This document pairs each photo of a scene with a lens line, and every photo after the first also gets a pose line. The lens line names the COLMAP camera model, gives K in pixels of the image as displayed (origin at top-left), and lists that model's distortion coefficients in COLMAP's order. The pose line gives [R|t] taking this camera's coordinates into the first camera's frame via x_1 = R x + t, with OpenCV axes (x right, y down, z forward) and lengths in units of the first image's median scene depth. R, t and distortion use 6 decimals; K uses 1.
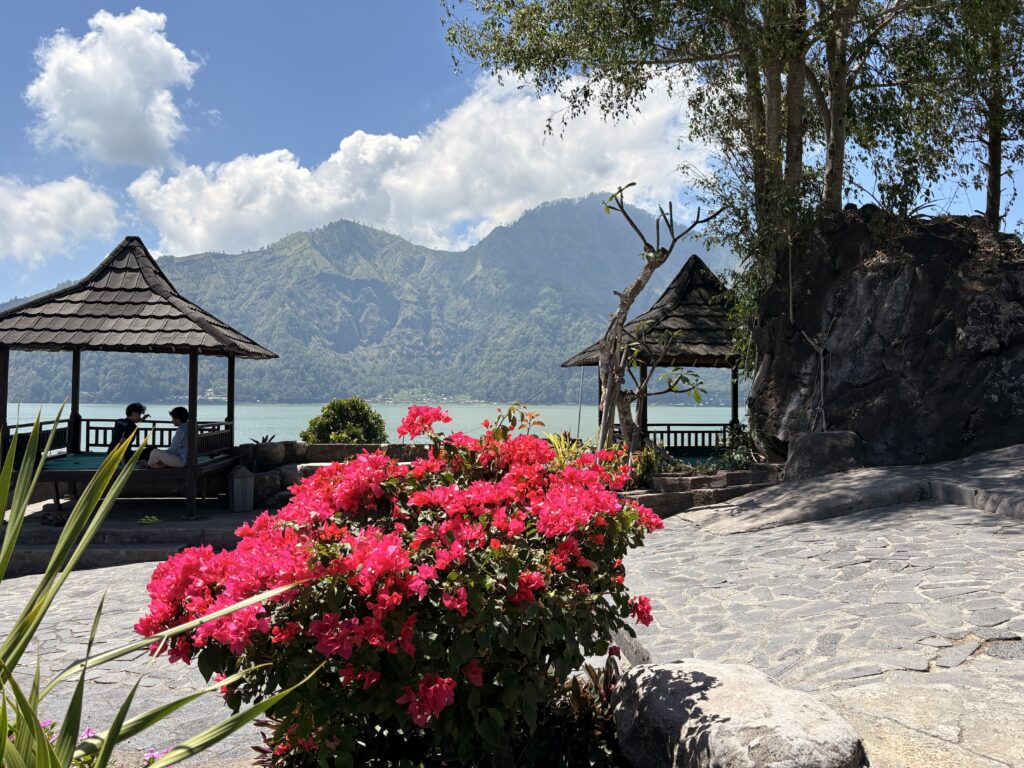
lens RADIAL K [[844.3, 0, 512.0], [0, 844.3, 384.0], [0, 0, 1]] dist [-0.006822, -0.006557]
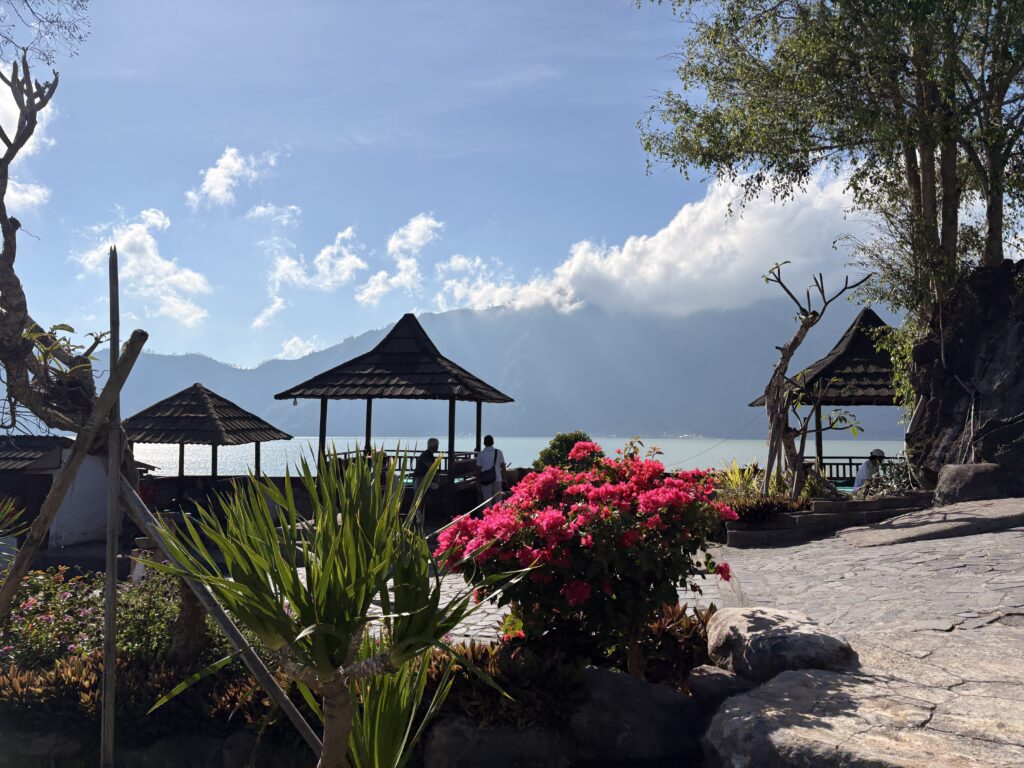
lens RADIAL K [[770.8, 0, 512.0], [0, 770.8, 384.0], [0, 0, 1]] dist [0.002580, 0.000264]
pose [[0.961439, -0.016224, -0.274539, 0.049721], [0.003511, 0.998901, -0.046737, -0.004216], [0.274996, 0.043971, 0.960439, -0.149163]]
